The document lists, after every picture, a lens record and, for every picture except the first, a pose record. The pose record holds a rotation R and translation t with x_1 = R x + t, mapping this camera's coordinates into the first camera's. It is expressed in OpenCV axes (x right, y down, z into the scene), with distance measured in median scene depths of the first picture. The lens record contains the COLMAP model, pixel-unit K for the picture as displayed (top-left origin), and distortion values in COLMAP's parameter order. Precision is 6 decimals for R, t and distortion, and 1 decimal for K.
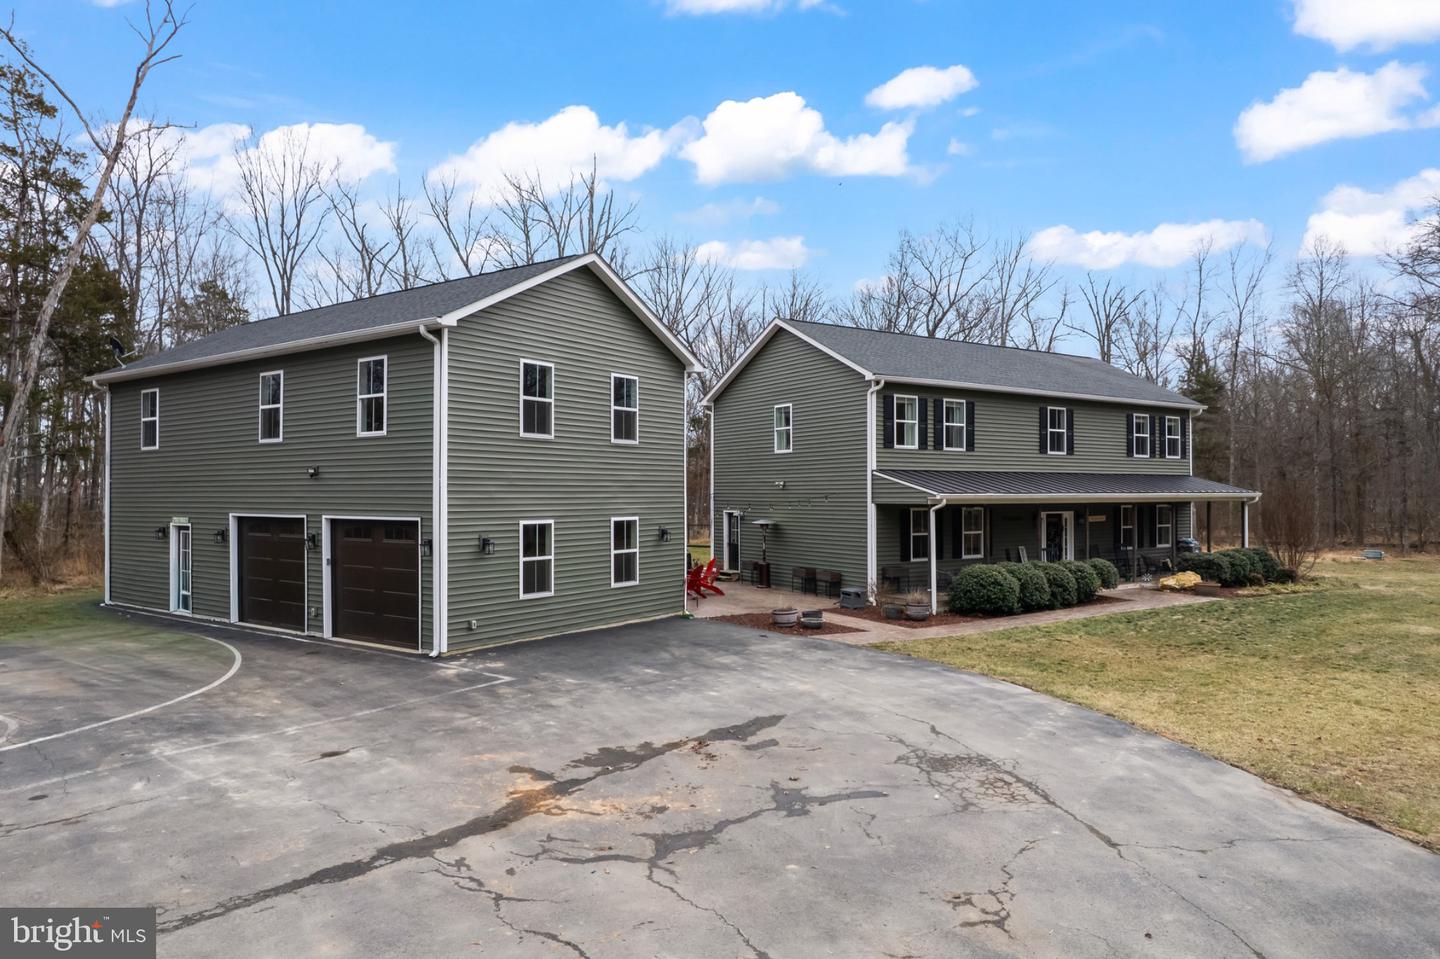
lens RADIAL K [[924.4, 0, 720.0], [0, 924.4, 479.5], [0, 0, 1]] dist [-0.048183, -0.000578]
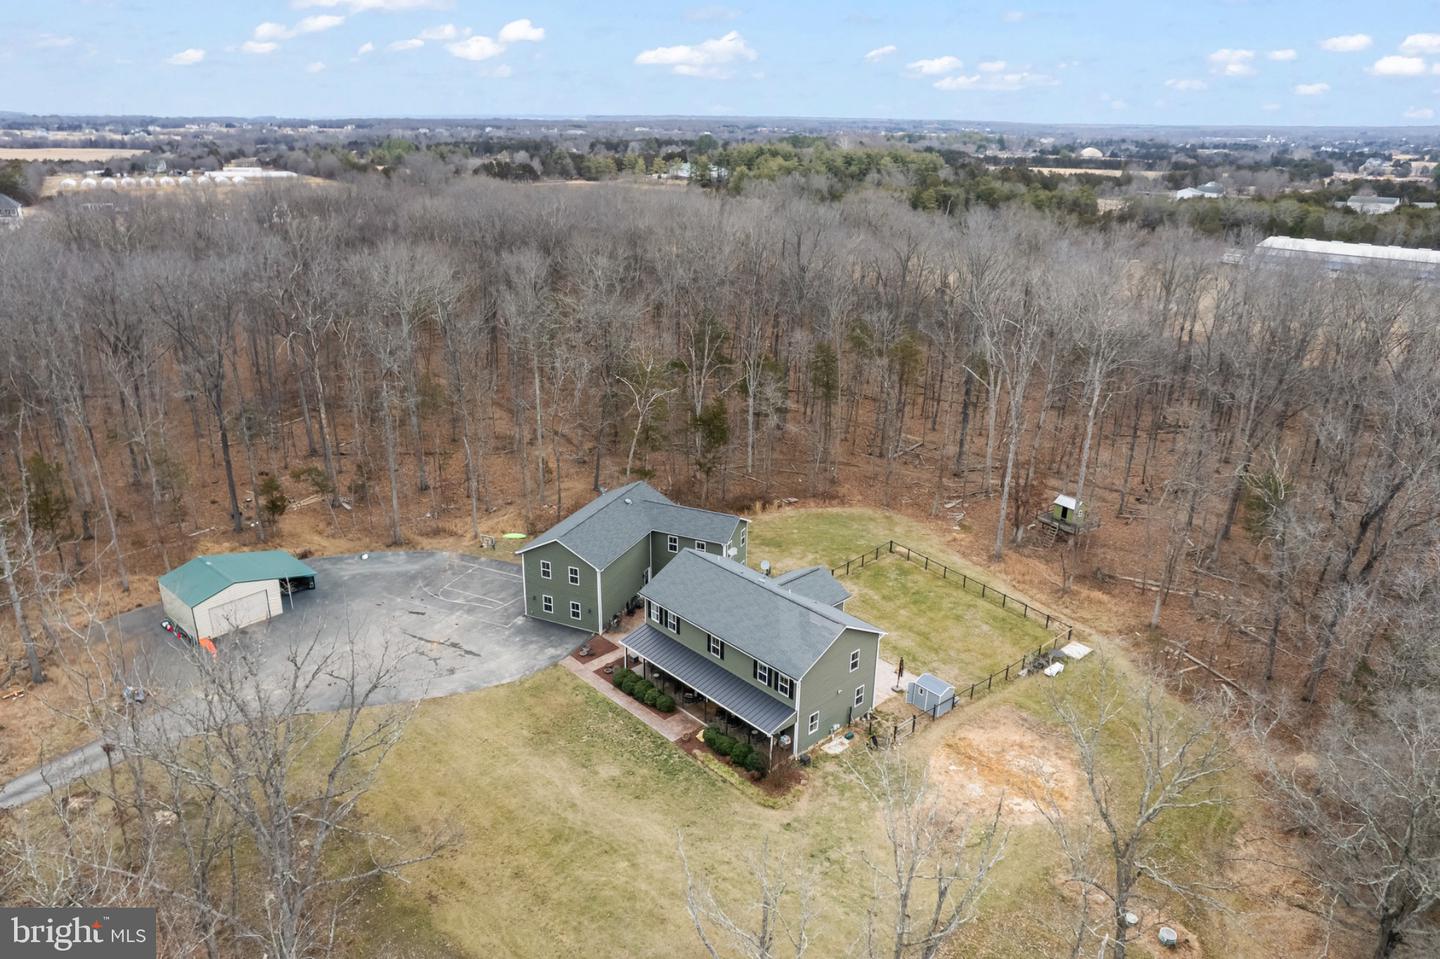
lens RADIAL K [[964.8, 0, 720.0], [0, 964.8, 479.5], [0, 0, 1]] dist [-0.043998, 0.000981]
pose [[0.187287, 0.349640, -0.917974, 2.602389], [0.003084, 0.934296, 0.356486, -1.382494], [0.982300, -0.069596, 0.173903, 0.720392]]
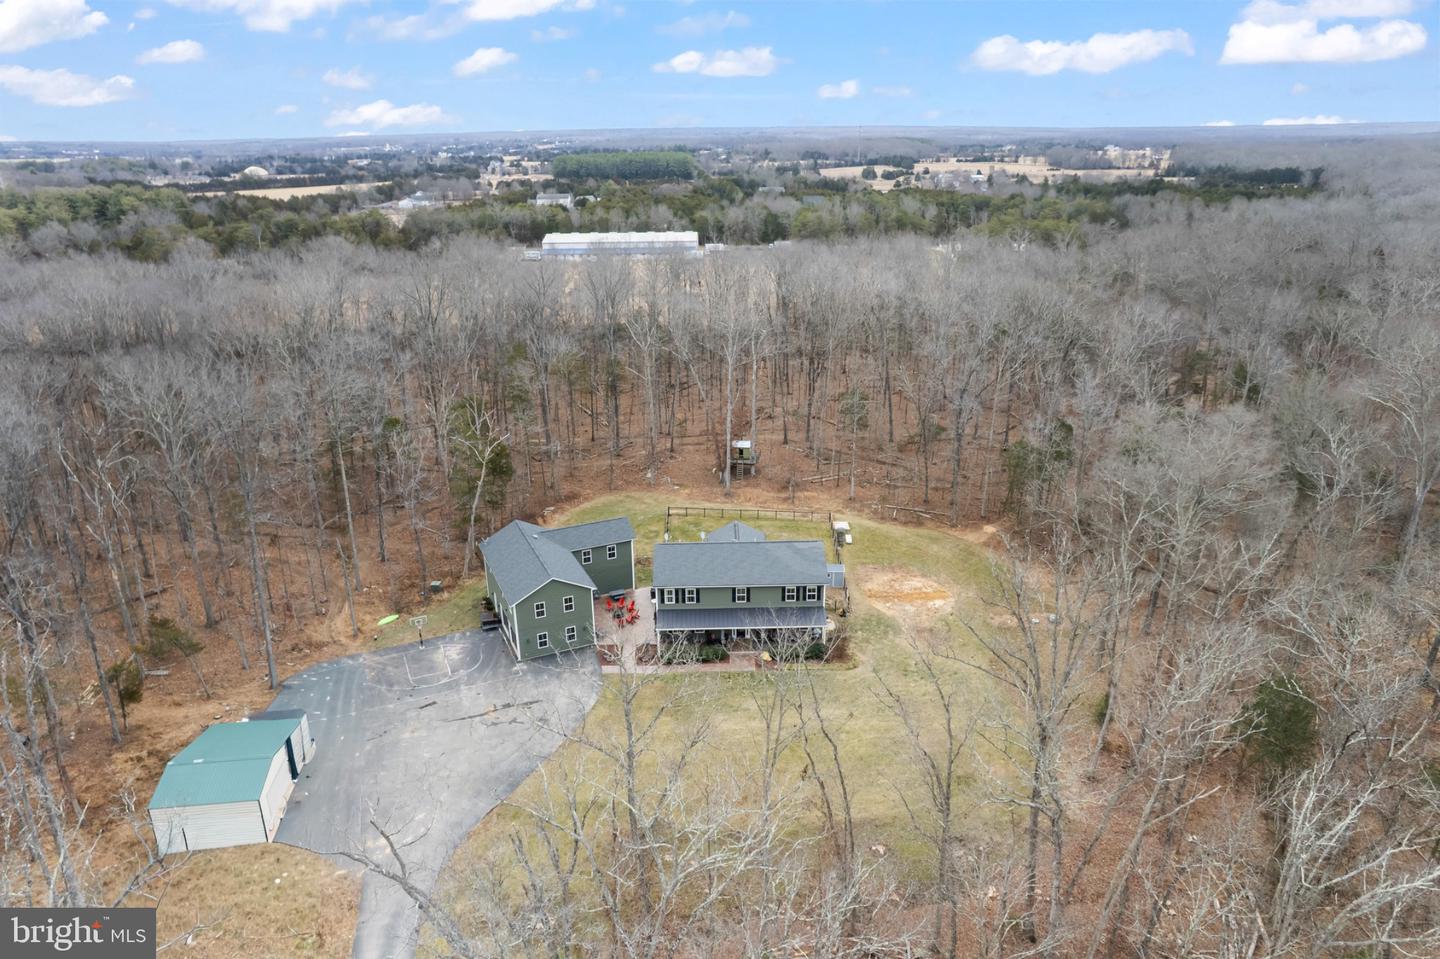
lens RADIAL K [[924.4, 0, 720.0], [0, 924.4, 479.5], [0, 0, 1]] dist [-0.048183, -0.000578]
pose [[0.857889, 0.175441, -0.482957, 1.842940], [0.017357, 0.929475, 0.368477, -1.632569], [0.513542, -0.324495, 0.794341, -1.361116]]
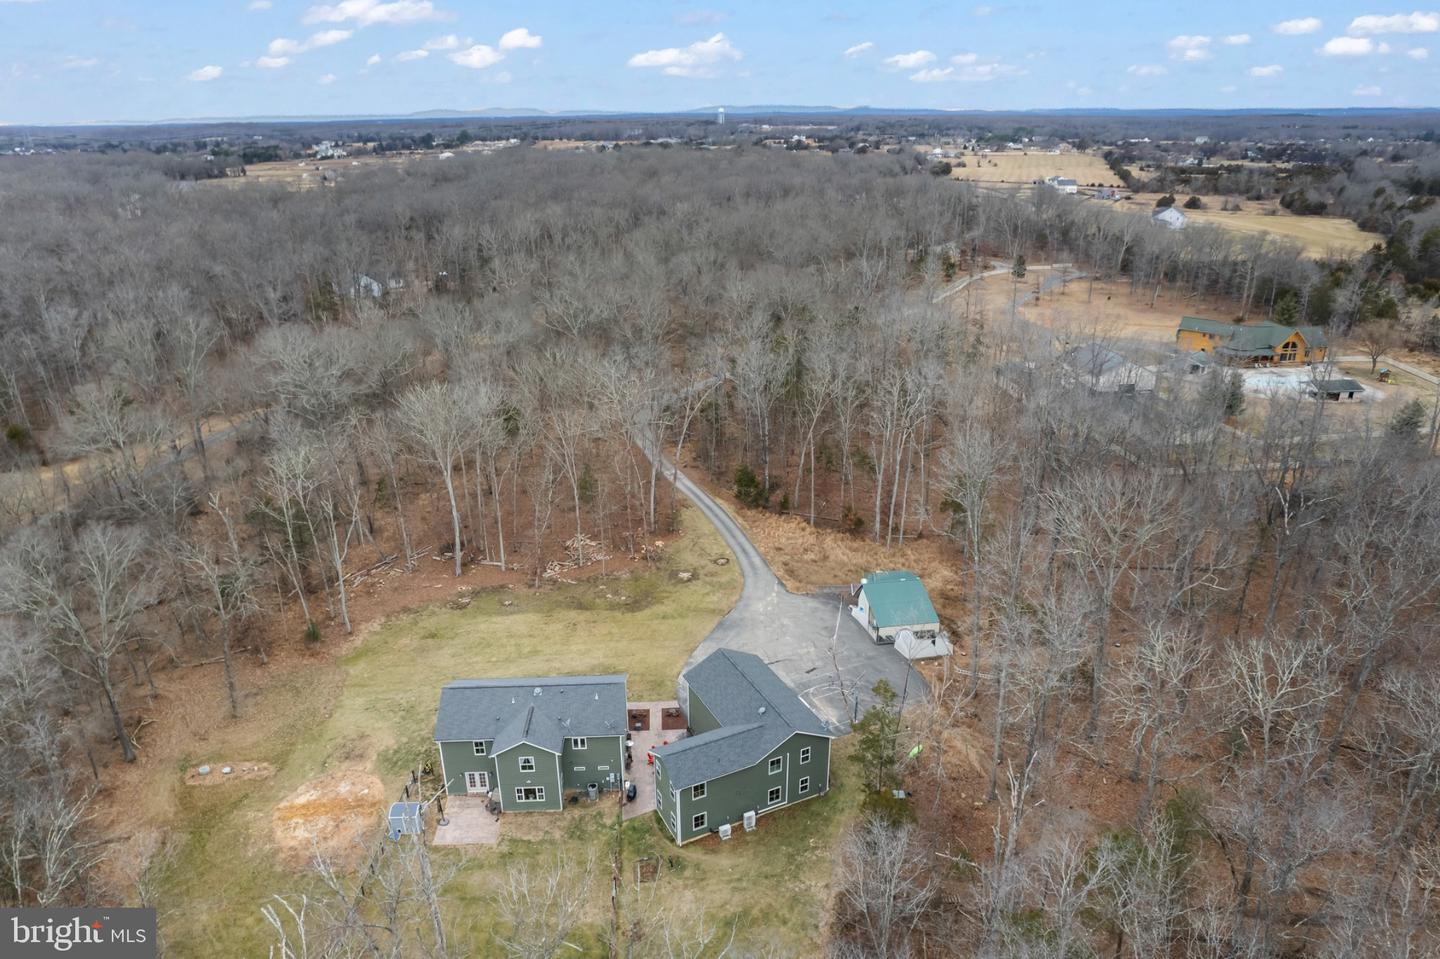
lens RADIAL K [[924.4, 0, 720.0], [0, 924.4, 479.5], [0, 0, 1]] dist [-0.048183, -0.000578]
pose [[-0.870807, -0.175271, 0.459320, -1.531133], [0.000122, 0.934212, 0.356717, -1.944536], [-0.491624, 0.310688, -0.813497, 3.263016]]
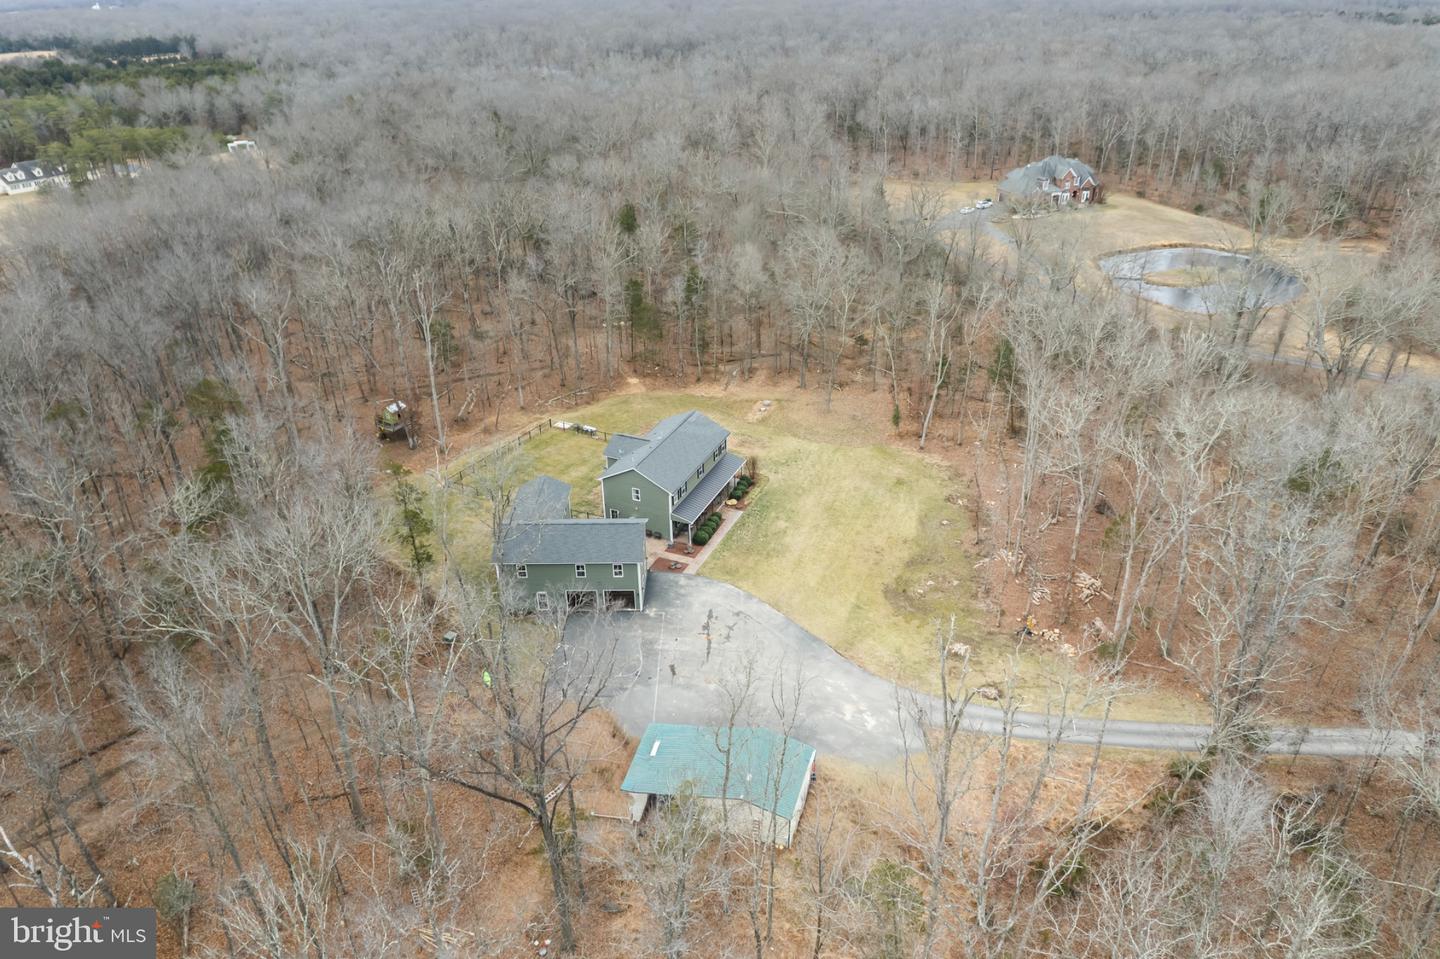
lens RADIAL K [[924.4, 0, 720.0], [0, 924.4, 479.5], [0, 0, 1]] dist [-0.048183, -0.000578]
pose [[0.824561, -0.280540, 0.491322, -1.503328], [-0.000398, 0.868119, 0.496356, -2.014441], [-0.565774, -0.409471, 0.715705, -1.813859]]
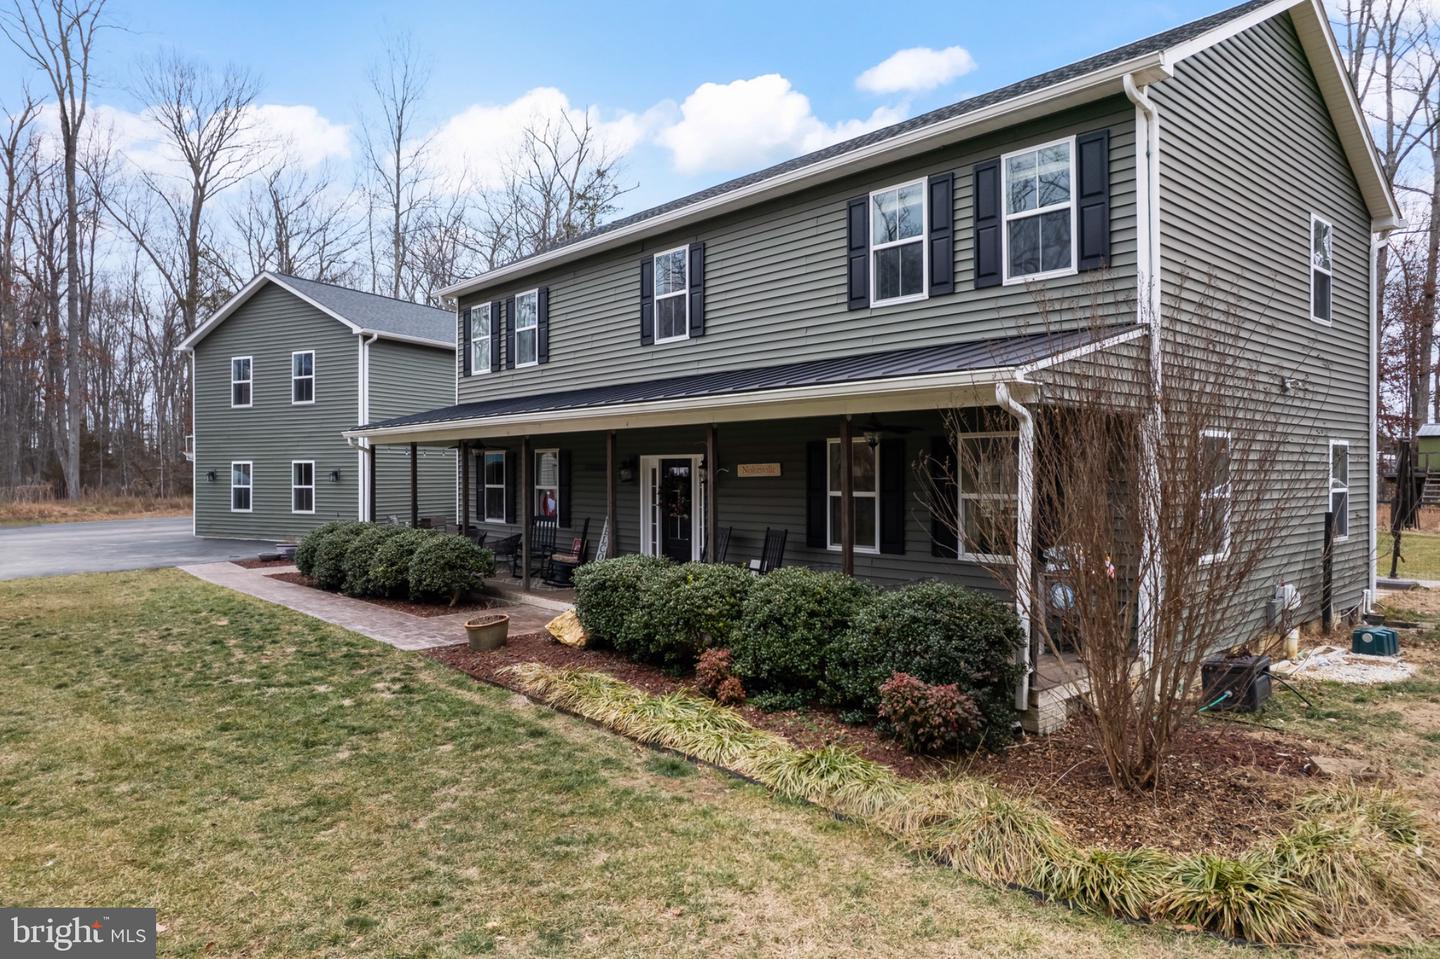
lens RADIAL K [[950.6, 0, 704.2], [0, 950.6, 475.2], [0, 0, 1]] dist [-0.079471, 0.070202]
pose [[0.144441, 0.002941, -0.989509, 0.994890], [0.016323, 0.999852, 0.005355, 0.048897], [0.989379, -0.016925, 0.144372, 1.055298]]
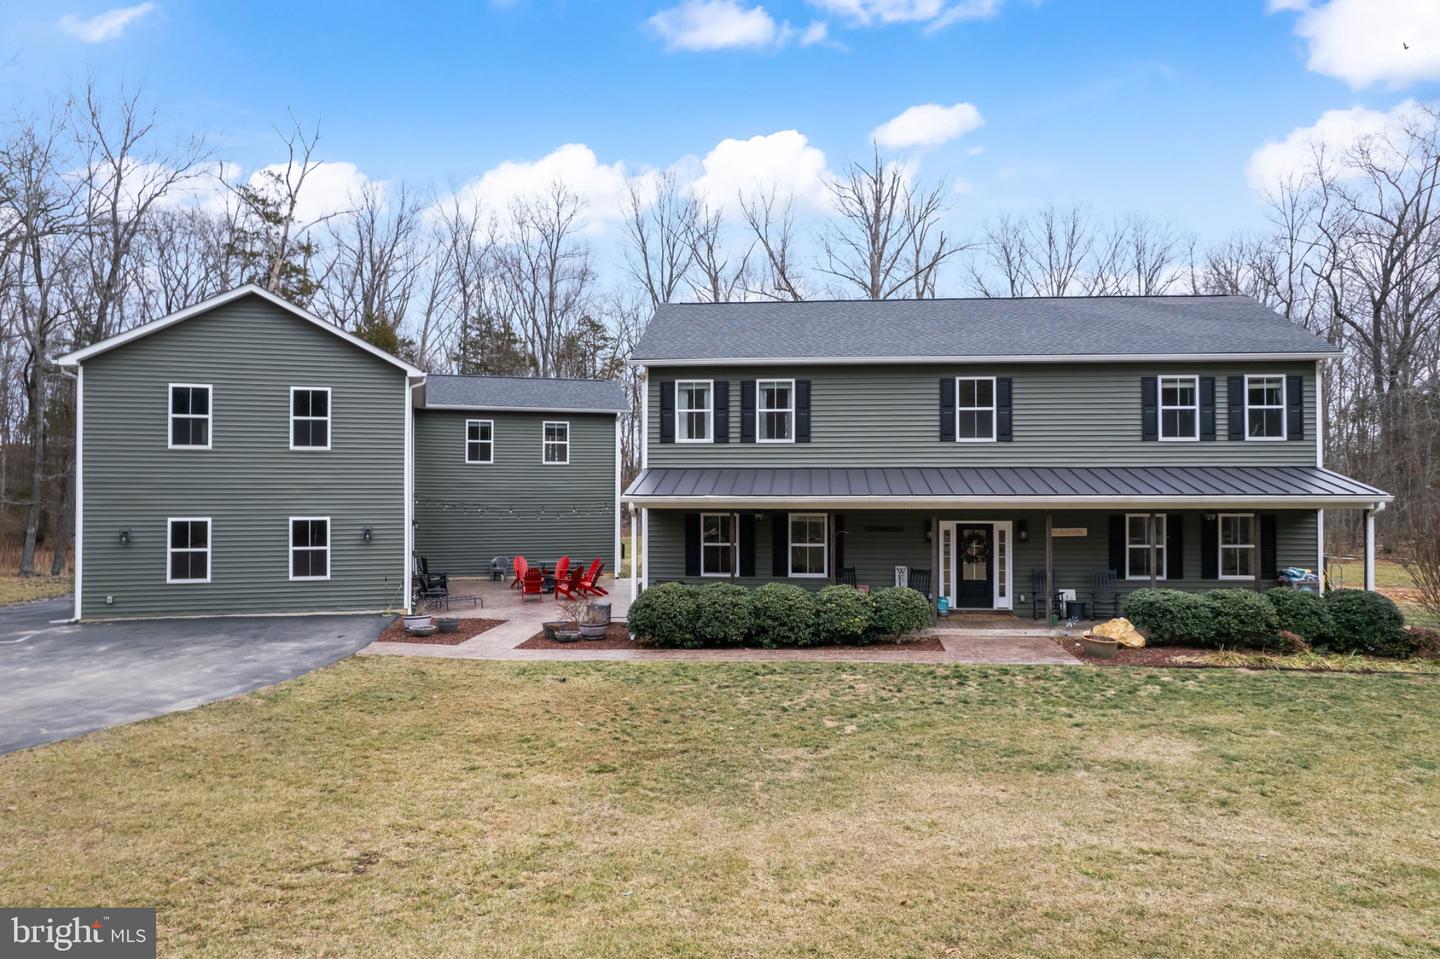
lens RADIAL K [[902.9, 0, 724.8], [0, 902.9, 501.4], [0, 0, 1]] dist [-0.047262, 0.000584]
pose [[0.790788, -0.000282, -0.612090, 0.721804], [0.008644, 0.999905, 0.010707, 0.011492], [0.612029, -0.013758, 0.790716, 0.357167]]
